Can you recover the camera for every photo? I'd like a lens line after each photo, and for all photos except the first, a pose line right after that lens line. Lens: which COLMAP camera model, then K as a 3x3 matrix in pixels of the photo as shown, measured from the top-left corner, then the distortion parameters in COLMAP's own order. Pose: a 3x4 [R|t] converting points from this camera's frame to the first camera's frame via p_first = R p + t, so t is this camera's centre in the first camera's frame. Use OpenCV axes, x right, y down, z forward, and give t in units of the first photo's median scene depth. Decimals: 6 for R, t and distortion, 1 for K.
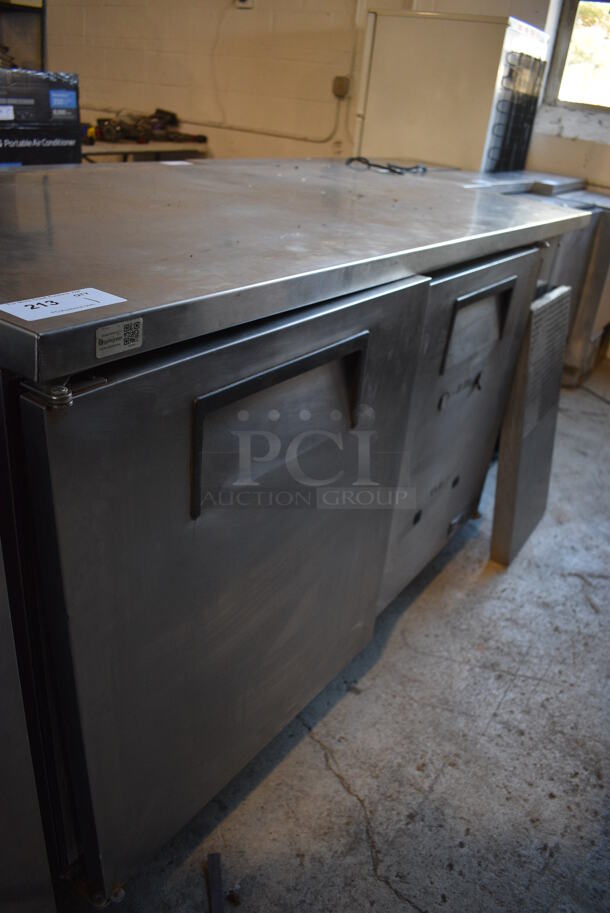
lens RADIAL K [[704.8, 0, 305.0], [0, 704.8, 456.5], [0, 0, 1]] dist [-0.094847, 0.007746]
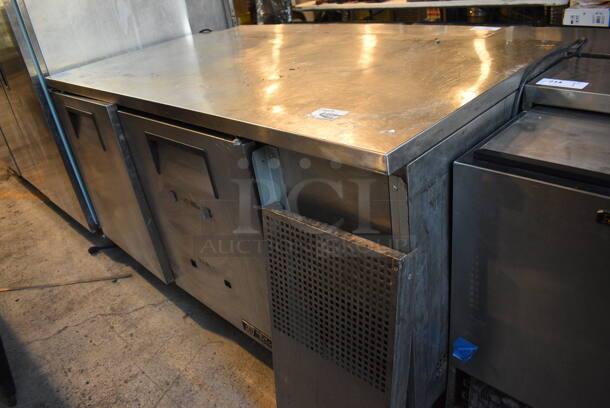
lens RADIAL K [[470.9, 0, 305.0], [0, 470.9, 204.0], [0, 0, 1]] dist [-0.094847, 0.007746]
pose [[-0.195163, 0.402548, -0.894353, 1.043075], [-0.340809, 0.827227, 0.446705, -0.610573], [0.919652, 0.391984, -0.024252, 1.233444]]
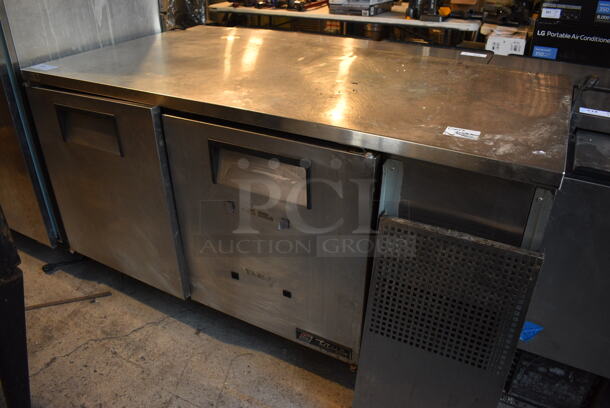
lens RADIAL K [[470.9, 0, 305.0], [0, 470.9, 204.0], [0, 0, 1]] dist [-0.094847, 0.007746]
pose [[0.100865, 0.401256, -0.910395, 1.084136], [-0.446579, 0.835957, 0.318971, -0.458966], [0.889041, 0.374391, 0.263511, 0.819744]]
